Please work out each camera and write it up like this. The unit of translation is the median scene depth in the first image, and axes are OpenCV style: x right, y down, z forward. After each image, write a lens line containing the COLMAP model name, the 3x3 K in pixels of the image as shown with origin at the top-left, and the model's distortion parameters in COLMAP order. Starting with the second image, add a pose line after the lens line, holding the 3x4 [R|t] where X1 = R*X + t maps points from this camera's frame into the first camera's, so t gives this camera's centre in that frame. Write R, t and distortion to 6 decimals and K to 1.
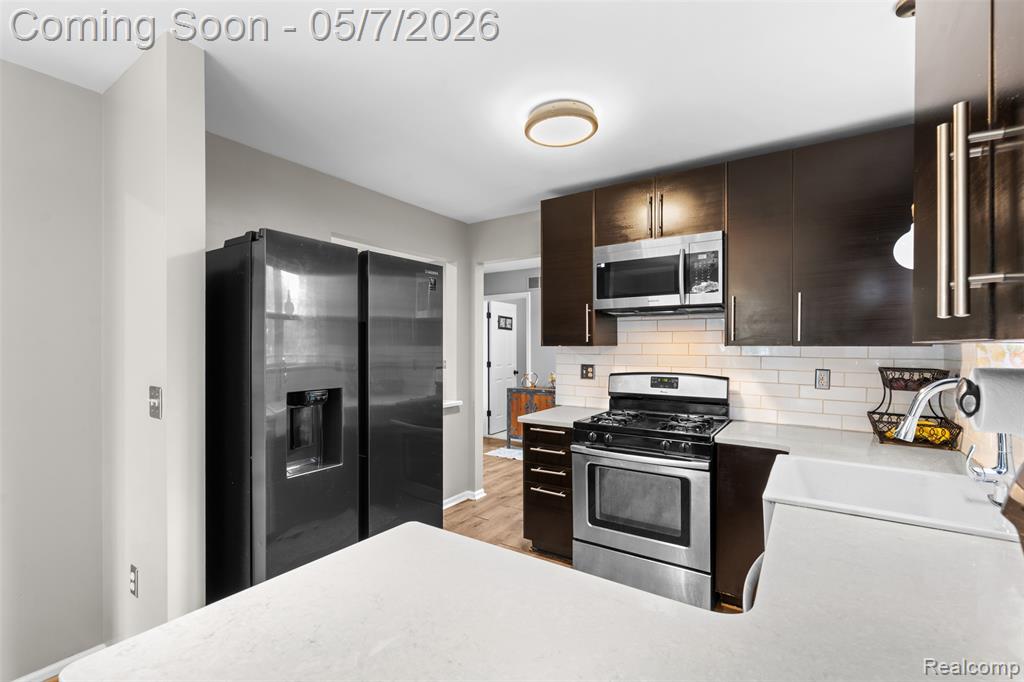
lens RADIAL K [[451.9, 0, 514.6], [0, 451.9, 350.1], [0, 0, 1]] dist [0.002012, 0.001336]
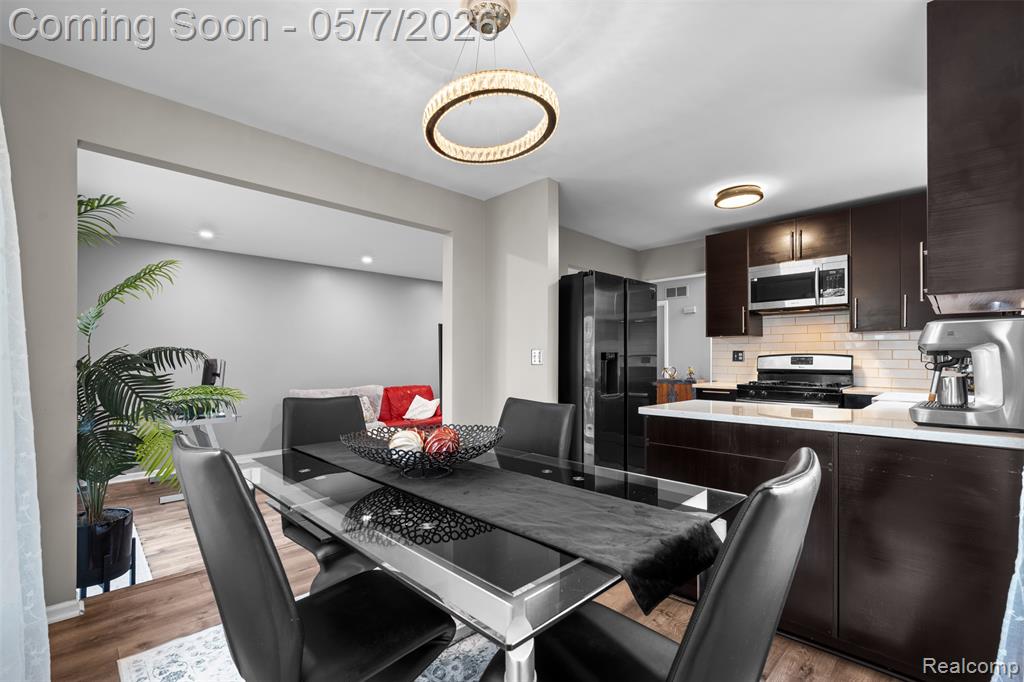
lens RADIAL K [[451.9, 0, 521.3], [0, 451.9, 358.8], [0, 0, 1]] dist [0.002012, 0.001336]
pose [[0.981888, 0.000478, -0.189463, -0.274680], [-0.001351, 0.999989, -0.004481, 0.076366], [0.189459, 0.004656, 0.981878, -0.583457]]
